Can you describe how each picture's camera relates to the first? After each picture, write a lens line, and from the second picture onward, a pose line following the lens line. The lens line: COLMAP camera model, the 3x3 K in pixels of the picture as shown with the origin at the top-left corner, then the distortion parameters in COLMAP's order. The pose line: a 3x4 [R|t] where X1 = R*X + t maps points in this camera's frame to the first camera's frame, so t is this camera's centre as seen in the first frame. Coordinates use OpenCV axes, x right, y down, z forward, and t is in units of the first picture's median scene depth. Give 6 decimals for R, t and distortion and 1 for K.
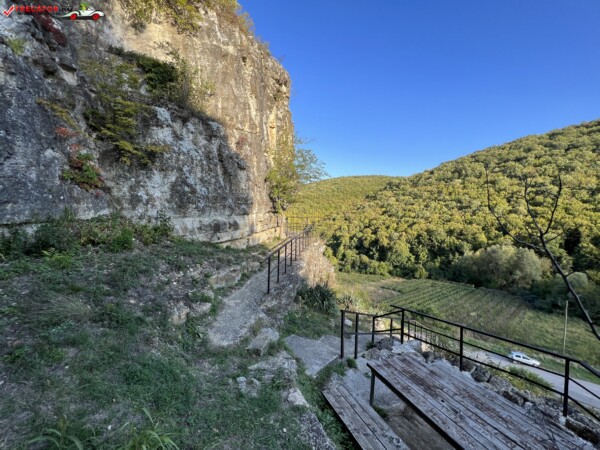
lens RADIAL K [[240.8, 0, 299.8], [0, 240.8, 226.1], [0, 0, 1]] dist [-0.000741, 0.000268]
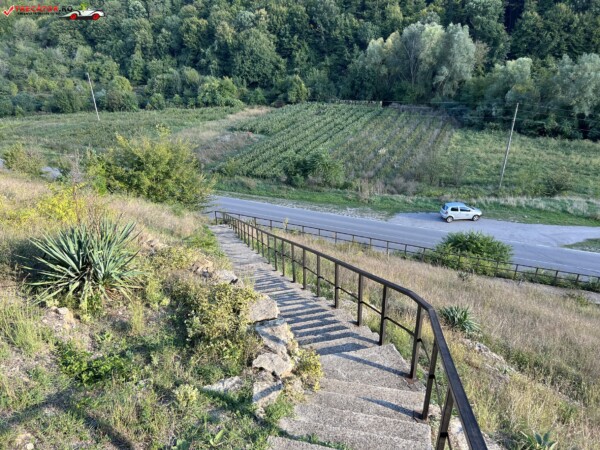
lens RADIAL K [[452.7, 0, 300.0], [0, 452.7, 228.2], [0, 0, 1]] dist [0.067146, -0.085157]
pose [[0.887388, -0.233268, 0.397654, 0.051388], [0.039725, 0.898026, 0.438145, 0.033995], [-0.459309, -0.373008, 0.806164, 0.106185]]
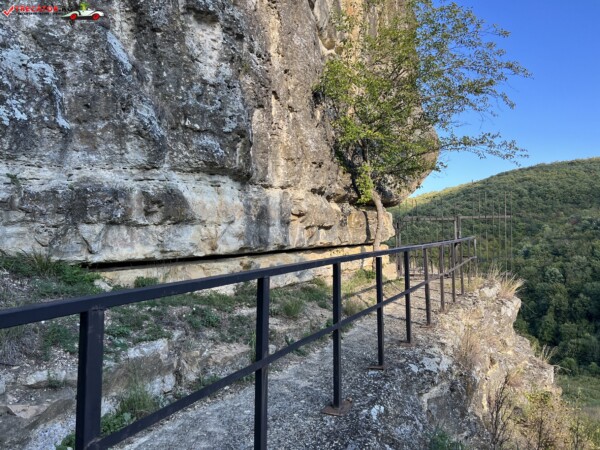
lens RADIAL K [[452.7, 0, 294.9], [0, 452.7, 226.2], [0, 0, 1]] dist [0.067146, -0.085157]
pose [[0.947648, -0.044482, -0.316202, 0.002785], [0.012702, 0.994717, -0.101866, 0.007101], [0.319063, 0.092517, 0.943207, 0.051589]]
